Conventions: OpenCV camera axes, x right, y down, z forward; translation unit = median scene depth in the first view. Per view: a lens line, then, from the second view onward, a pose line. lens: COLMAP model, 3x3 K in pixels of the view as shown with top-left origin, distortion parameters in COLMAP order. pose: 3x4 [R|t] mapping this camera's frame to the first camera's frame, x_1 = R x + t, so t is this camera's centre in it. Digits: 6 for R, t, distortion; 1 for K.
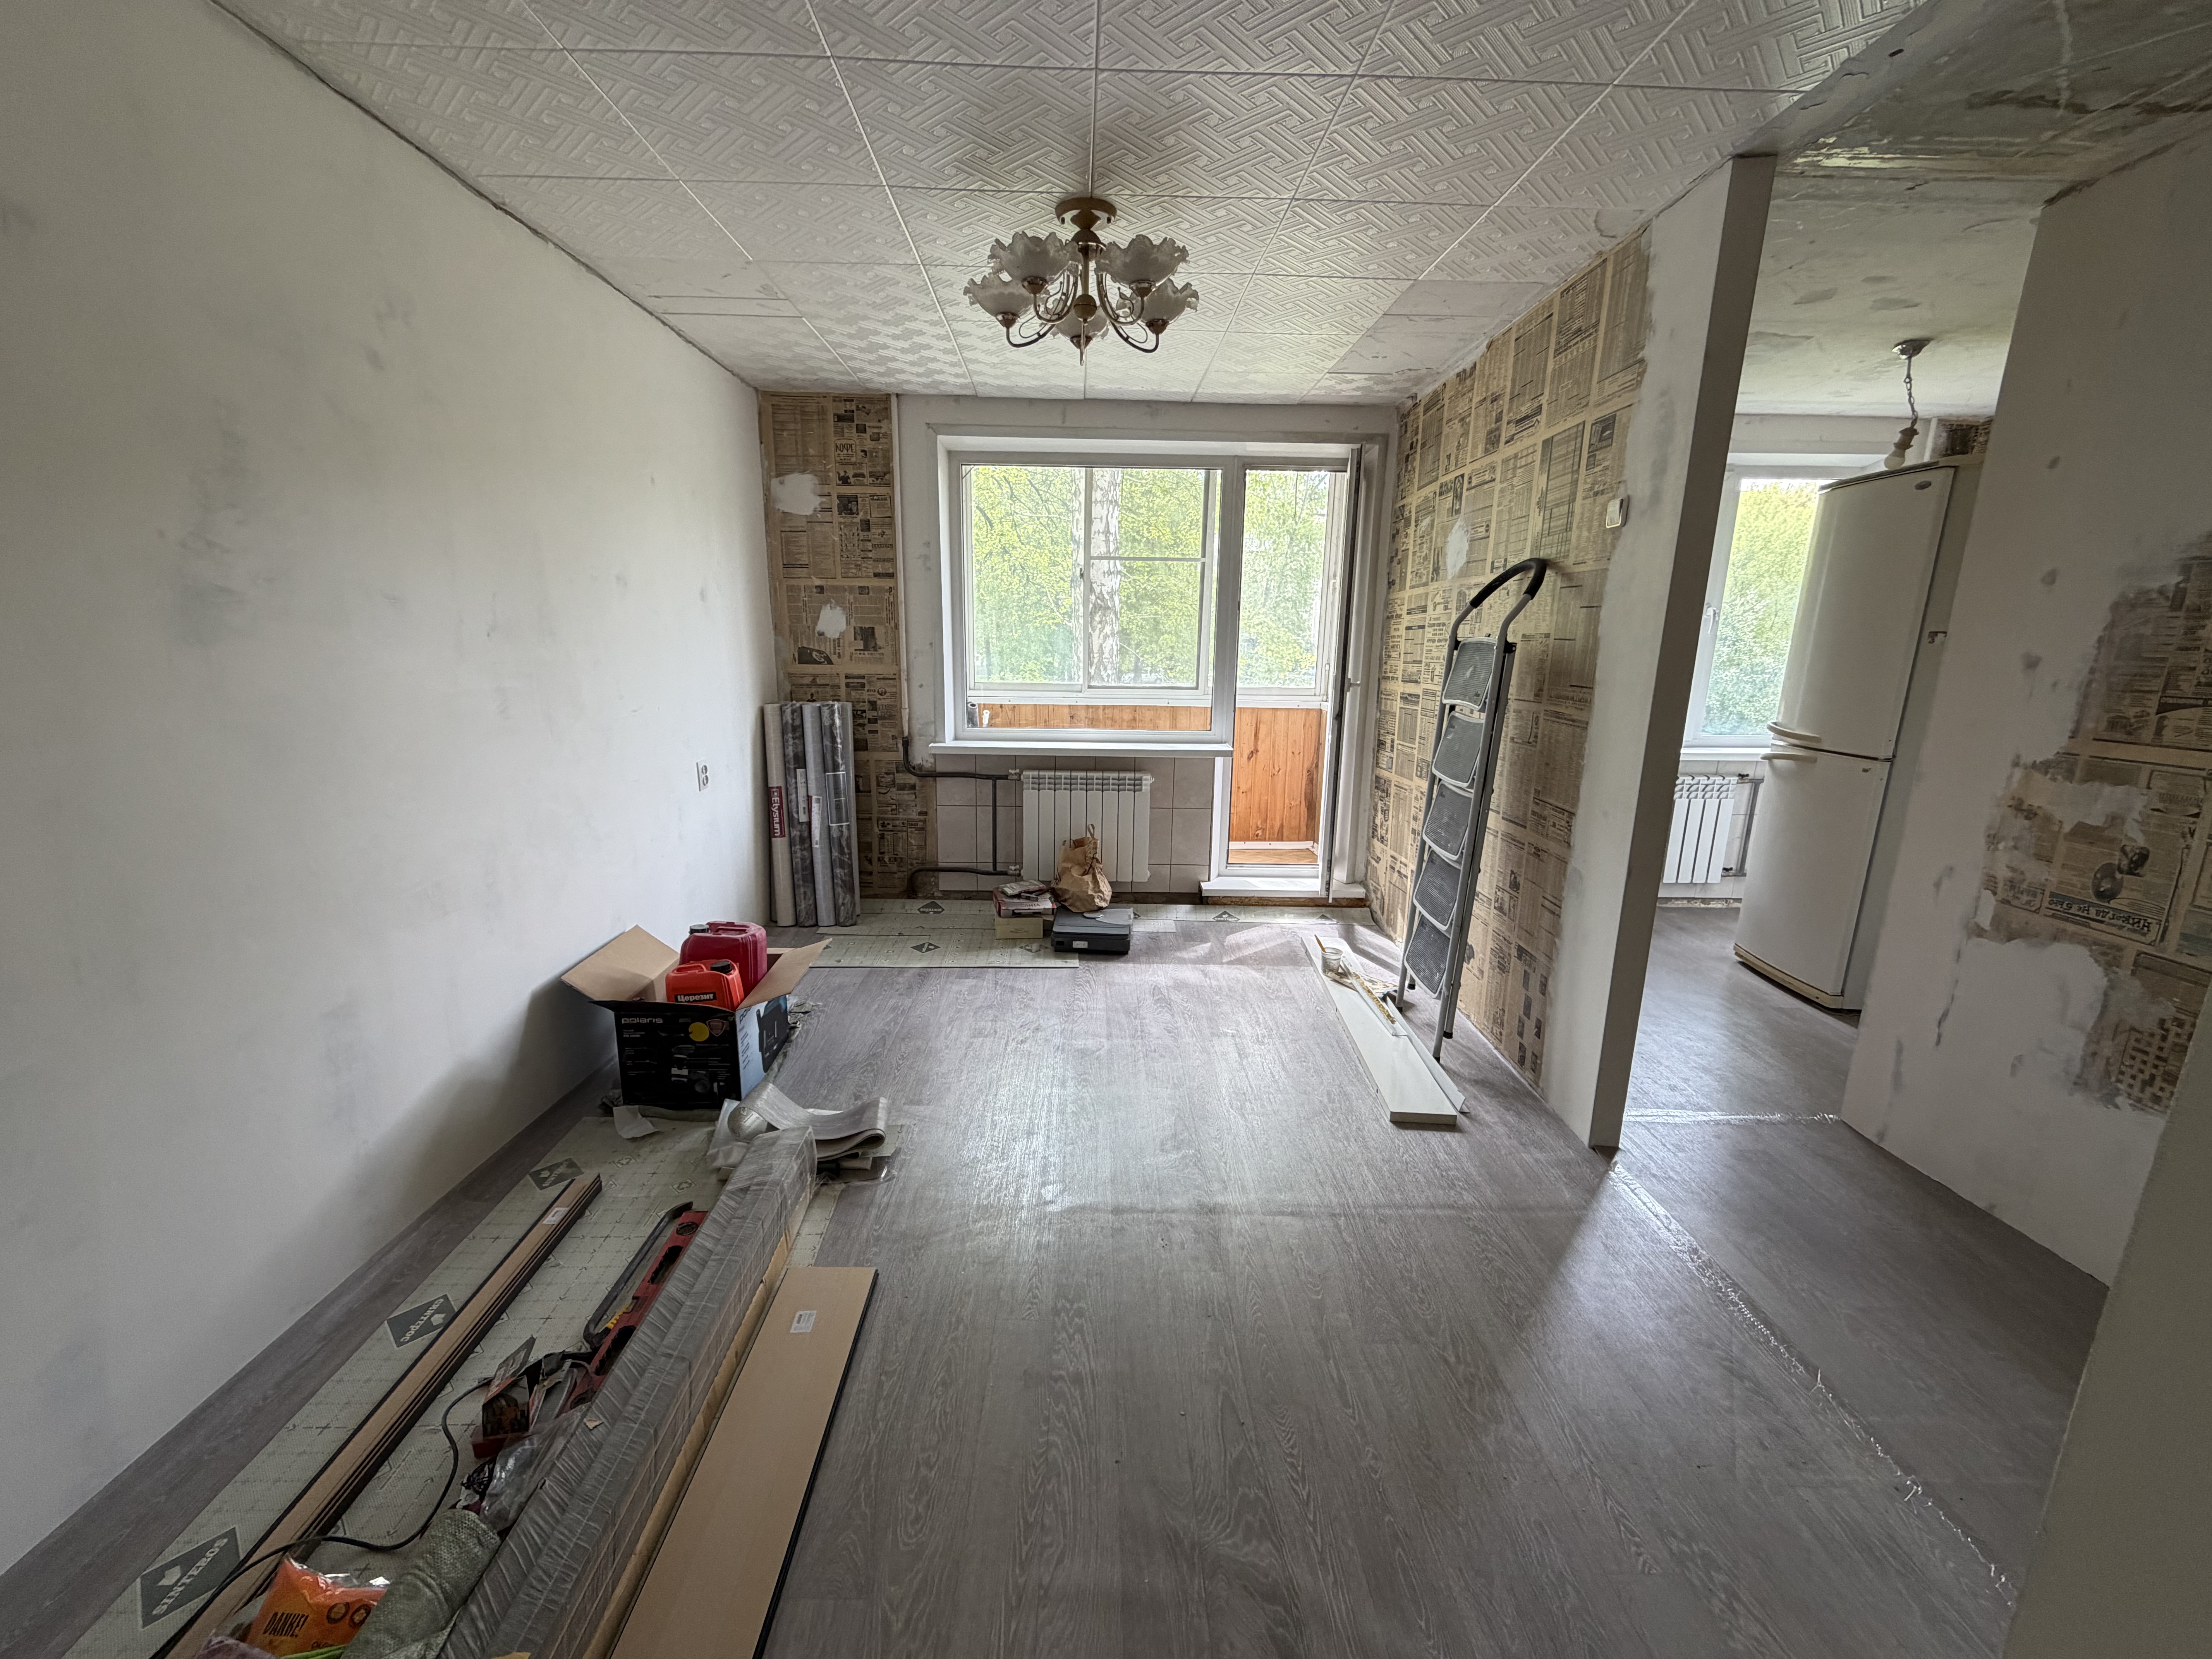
lens RADIAL K [[880.2, 0, 1093.2], [0, 880.2, 831.4], [0, 0, 1]] dist [-0.000178, -0.000096]
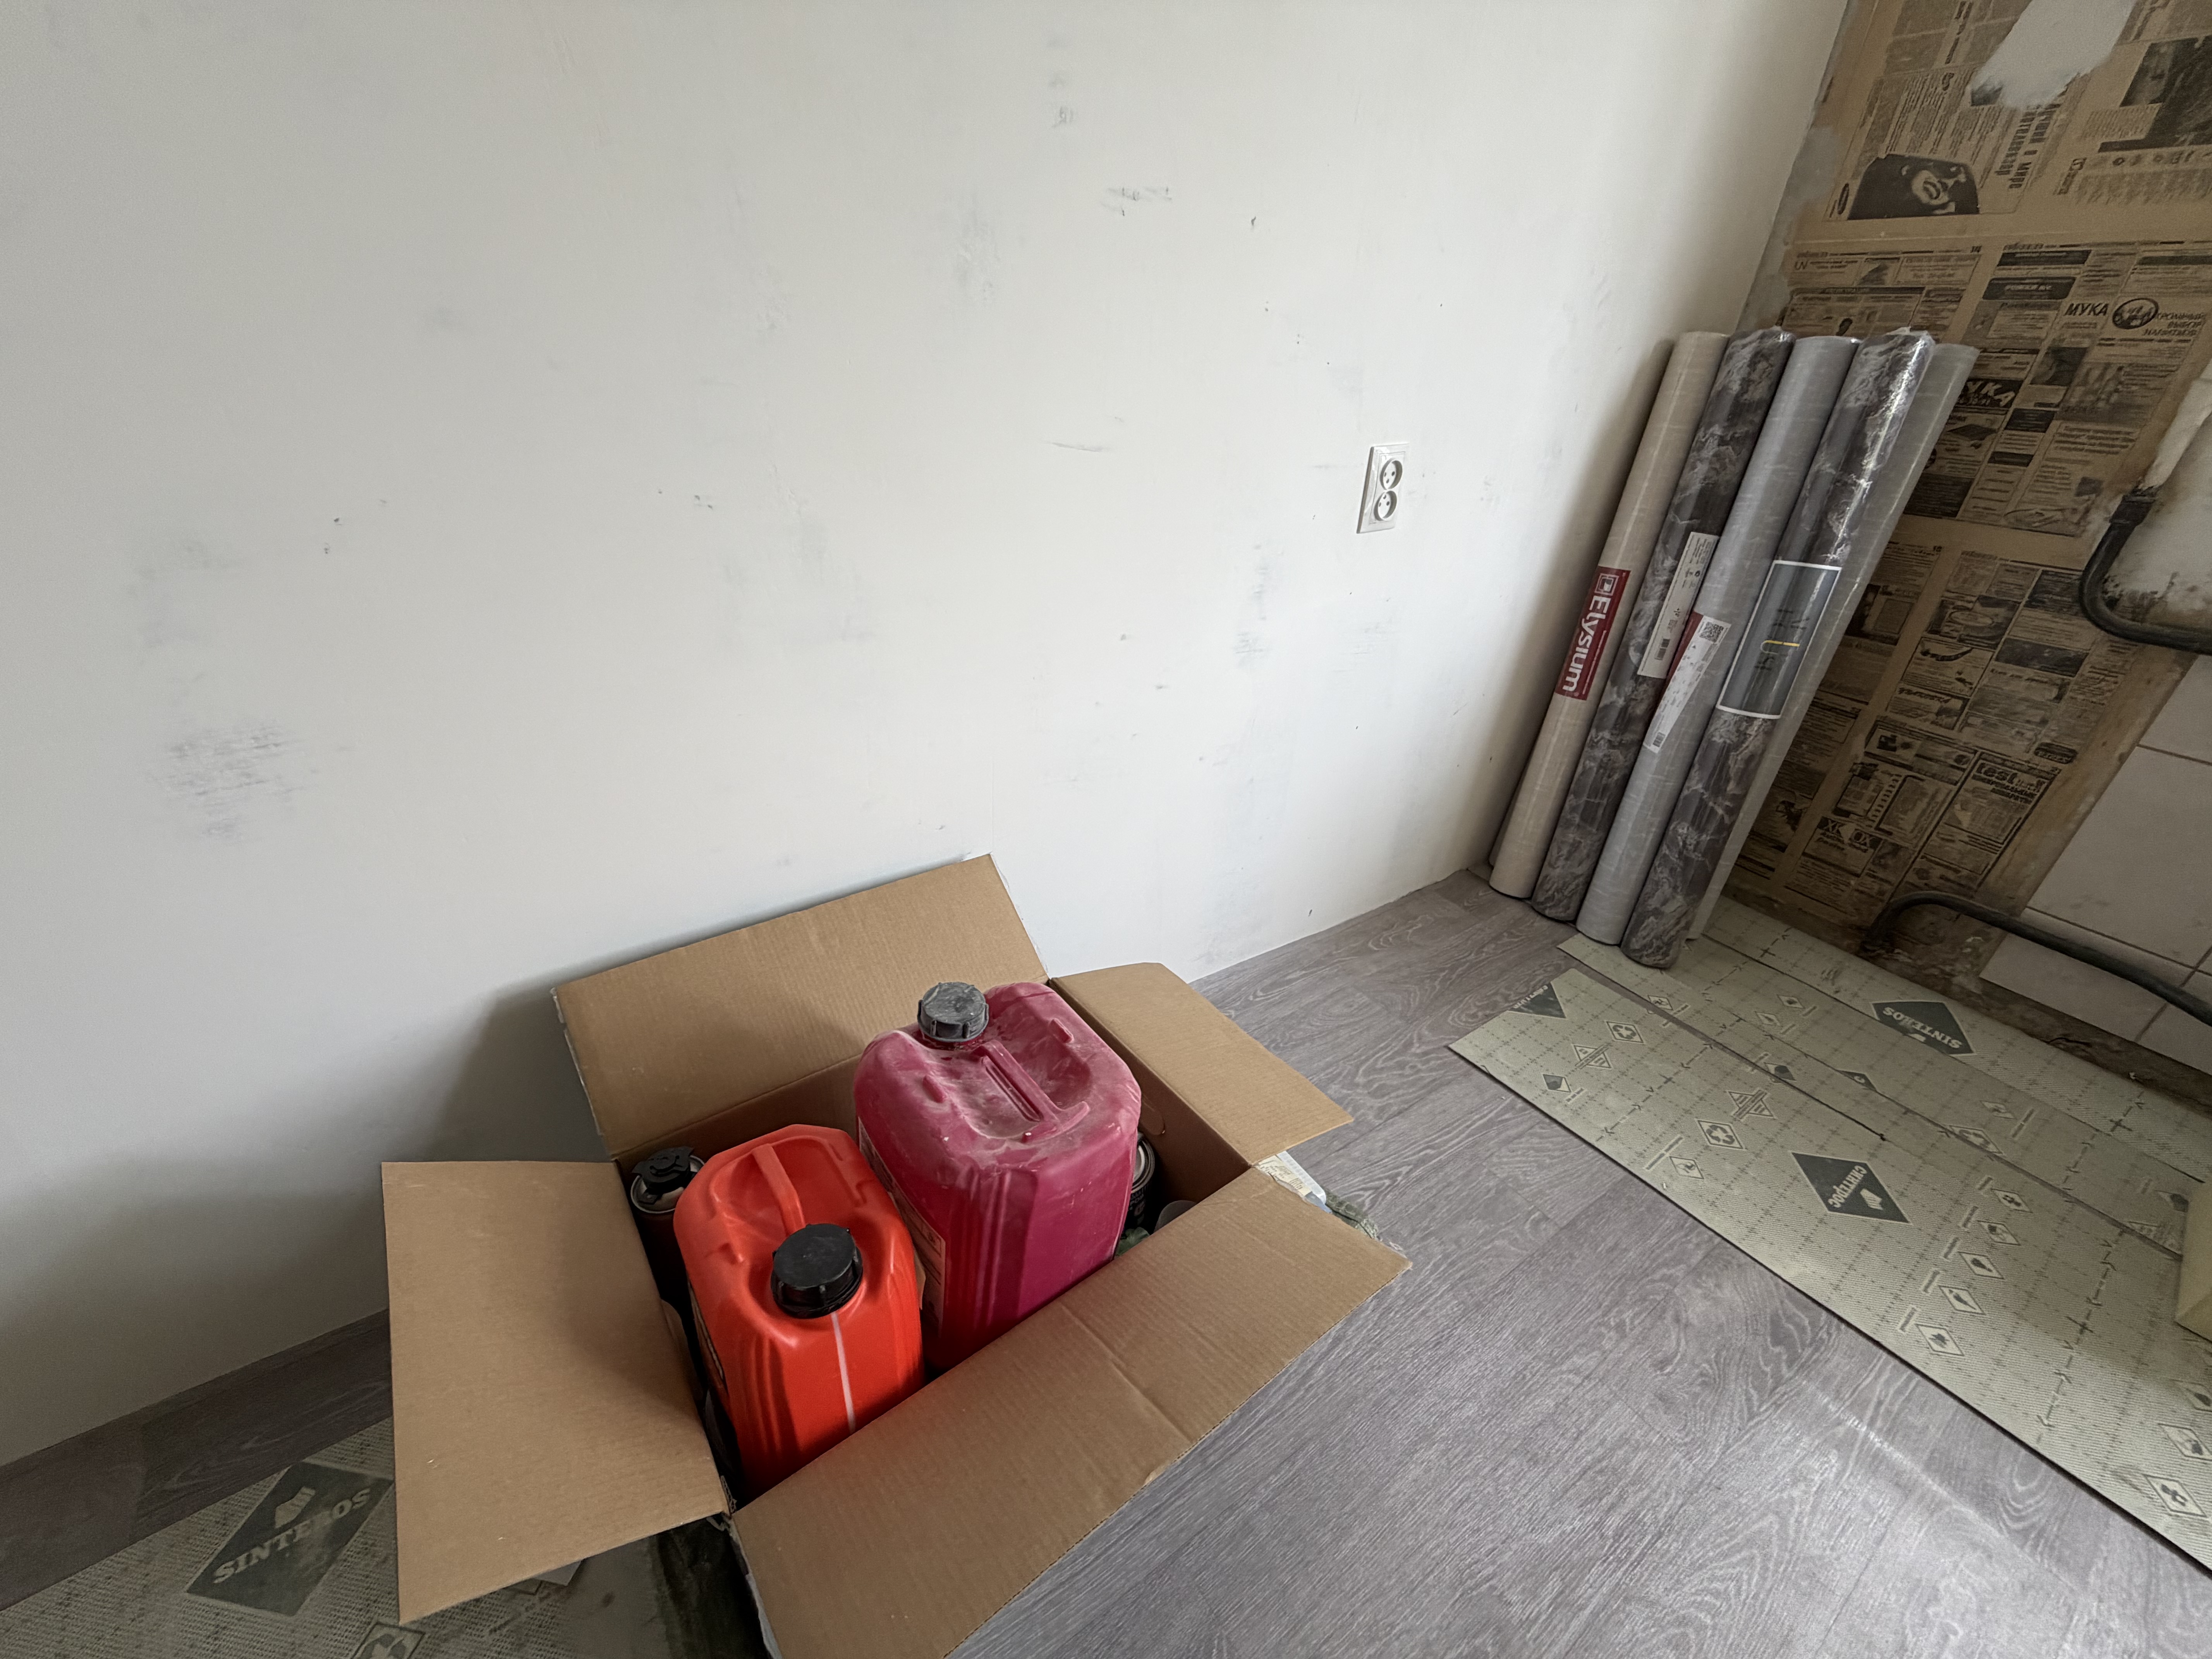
lens RADIAL K [[880.2, 0, 1100.8], [0, 880.2, 834.5], [0, 0, 1]] dist [-0.000178, -0.000096]
pose [[0.564887, 0.419555, -0.710547, -0.157346], [-0.224464, 0.906751, 0.356957, -0.030995], [0.794052, -0.042148, 0.606387, 0.557147]]
